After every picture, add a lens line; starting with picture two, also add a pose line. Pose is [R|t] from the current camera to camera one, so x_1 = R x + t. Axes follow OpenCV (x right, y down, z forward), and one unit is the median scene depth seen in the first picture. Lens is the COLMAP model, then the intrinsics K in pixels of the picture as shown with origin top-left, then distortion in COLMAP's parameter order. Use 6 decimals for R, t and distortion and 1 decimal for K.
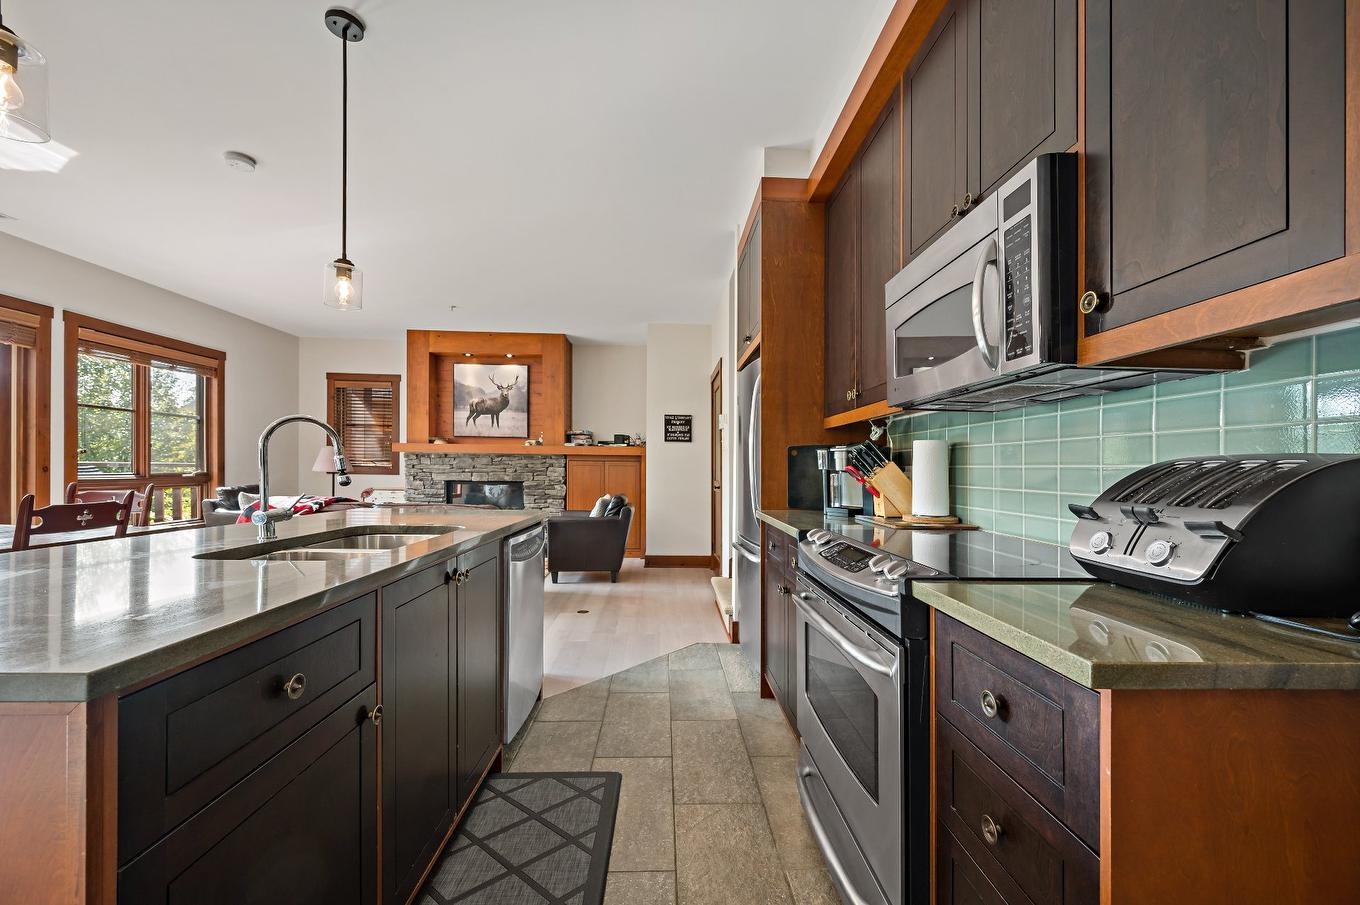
lens RADIAL K [[557.8, 0, 689.0], [0, 557.8, 477.0], [0, 0, 1]] dist [0.000384, -0.000042]
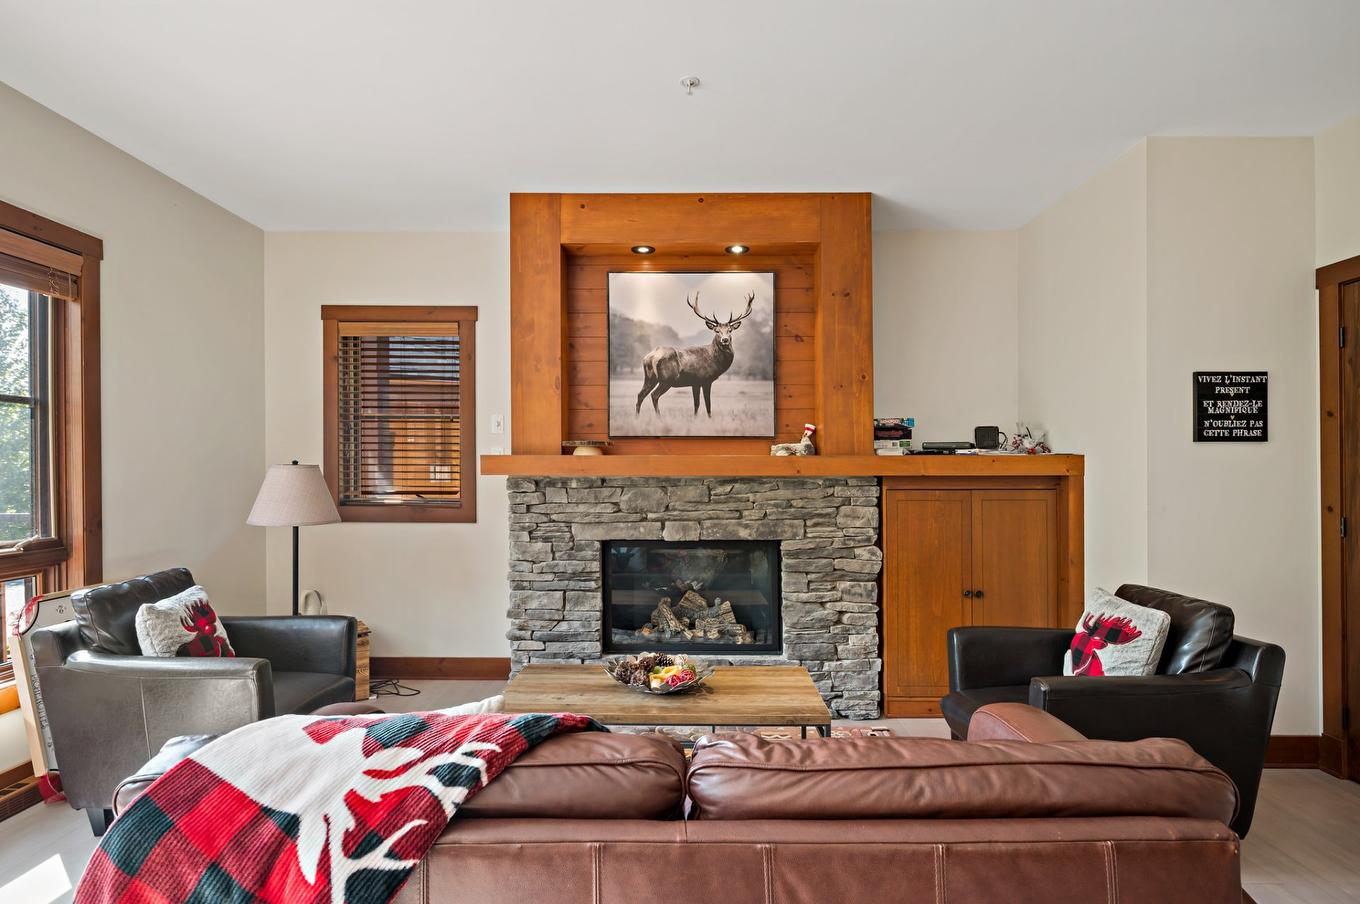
lens RADIAL K [[716.0, 0, 682.8], [0, 716.0, 480.1], [0, 0, 1]] dist [0.000138, -0.000738]
pose [[0.998718, -0.013859, -0.048682, -0.344967], [0.013542, 0.999885, -0.006840, -0.035336], [0.048772, 0.006172, 0.998791, 0.449034]]
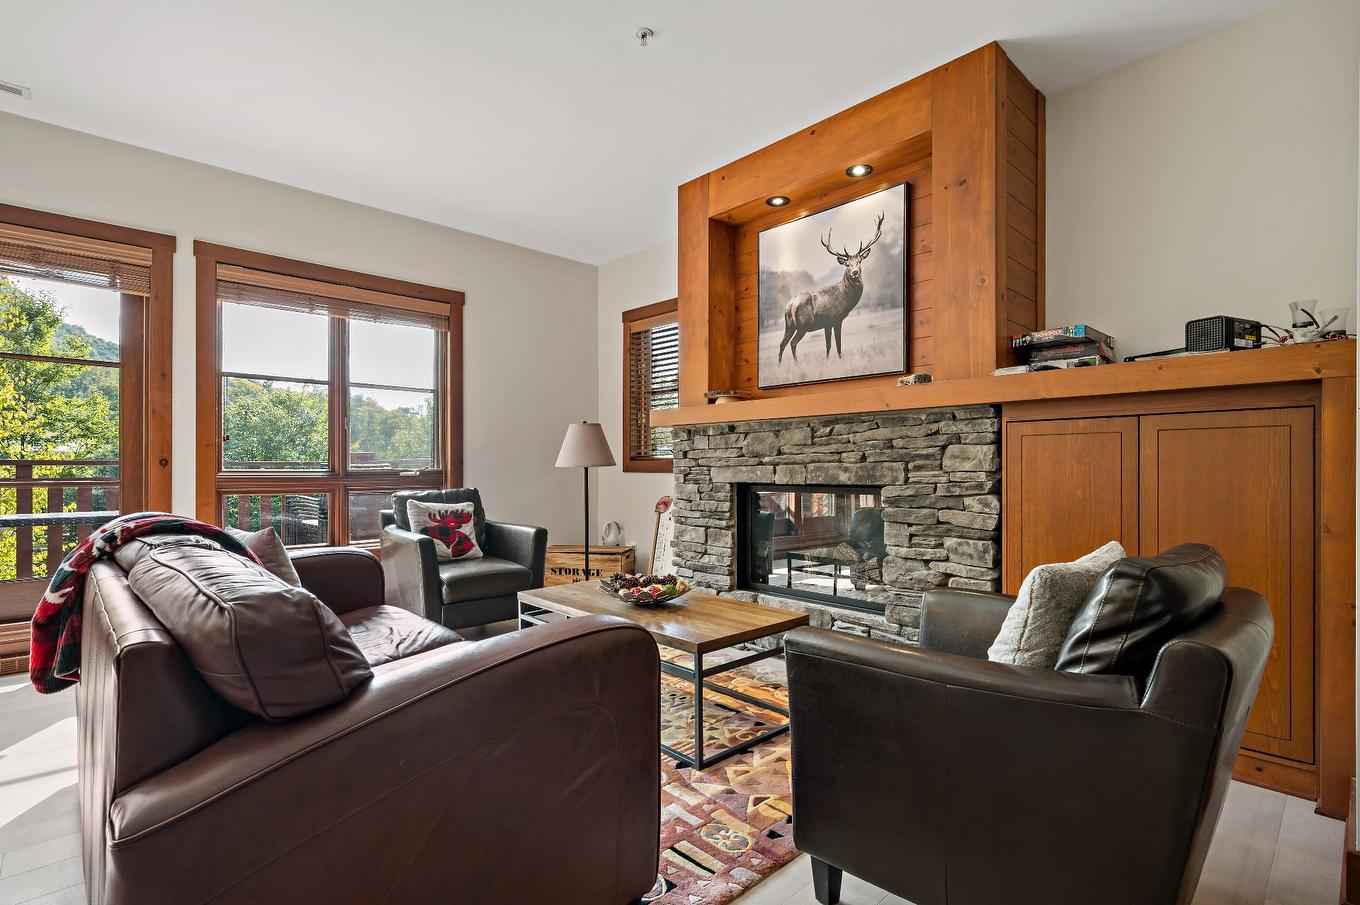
lens RADIAL K [[653.2, 0, 680.2], [0, 653.2, 479.6], [0, 0, 1]] dist [0.000256, -0.000278]
pose [[0.655385, -0.002382, -0.755291, -0.053614], [-0.002609, 0.999982, -0.005418, 0.006465], [0.755291, 0.005521, 0.655367, 0.607734]]
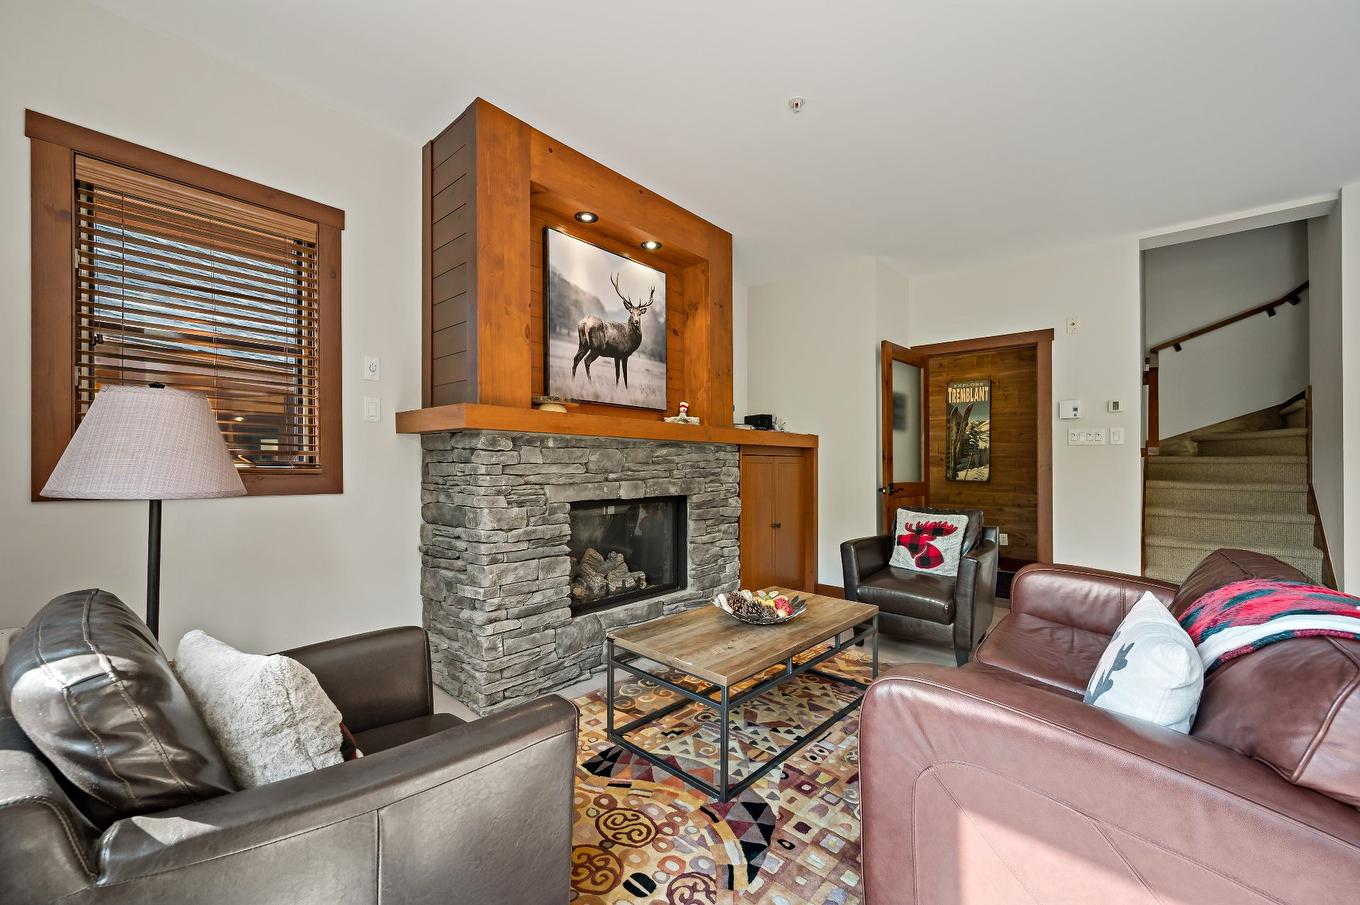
lens RADIAL K [[547.7, 0, 684.5], [0, 547.7, 466.7], [0, 0, 1]] dist [-0.000252, 0.000022]
pose [[0.687989, -0.013138, 0.725602, -0.672401], [0.017017, 0.999853, 0.001969, -0.019330], [-0.725522, 0.010993, 0.688112, 0.652012]]
